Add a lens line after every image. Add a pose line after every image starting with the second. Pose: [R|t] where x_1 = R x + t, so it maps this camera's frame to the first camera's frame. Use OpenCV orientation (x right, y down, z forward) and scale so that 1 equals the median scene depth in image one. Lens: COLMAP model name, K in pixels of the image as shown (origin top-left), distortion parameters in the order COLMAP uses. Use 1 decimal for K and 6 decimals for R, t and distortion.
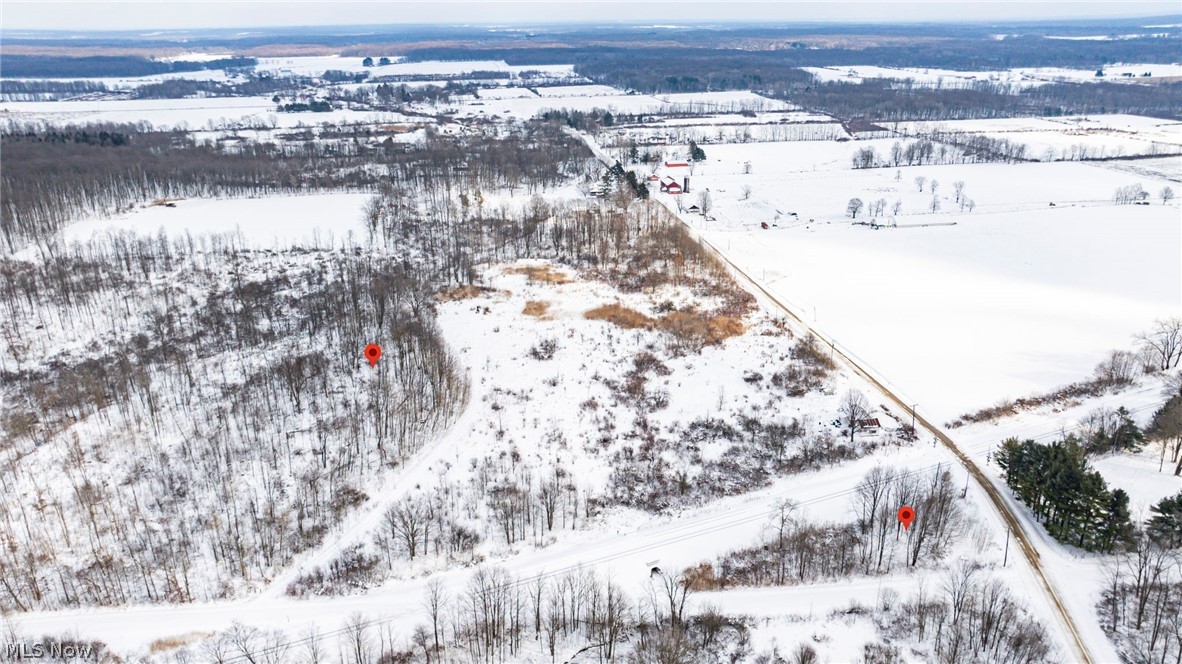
lens RADIAL K [[827.1, 0, 591.0], [0, 827.1, 332.0], [0, 0, 1]] dist [-0.039942, 0.039013]
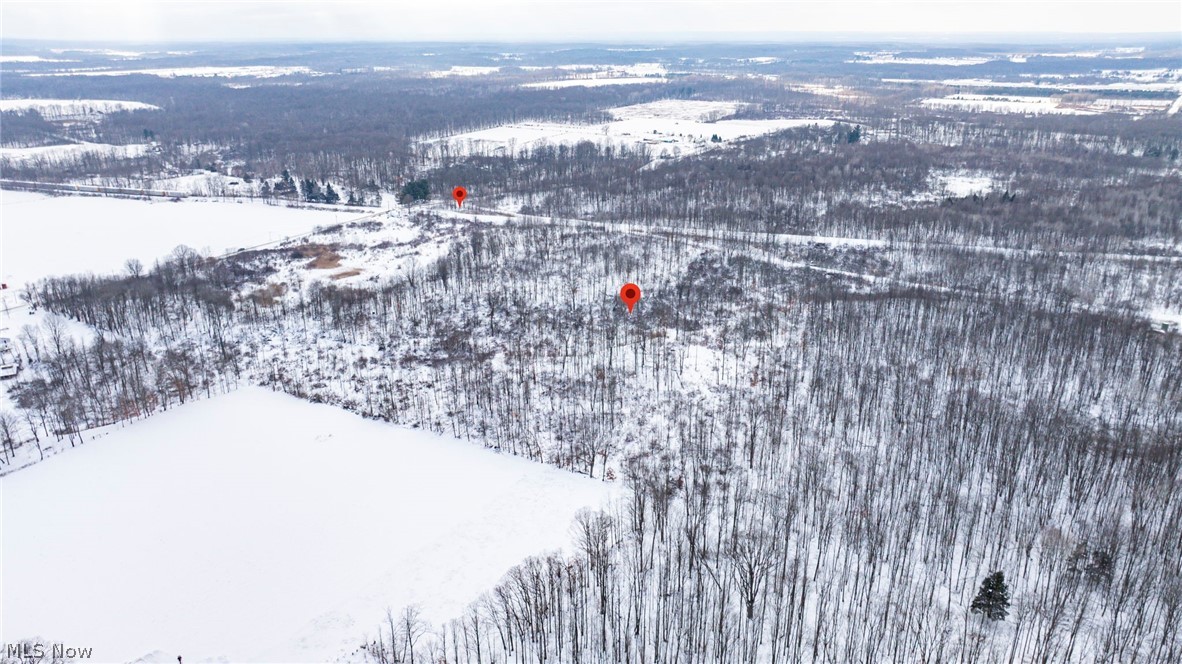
lens RADIAL K [[833.7, 0, 591.0], [0, 833.7, 332.0], [0, 0, 1]] dist [-0.004357, 0.004878]
pose [[-0.761648, -0.202299, 0.615603, -1.380604], [0.247654, 0.787021, 0.565036, -0.701575], [-0.598798, 0.582815, -0.549333, 1.745915]]
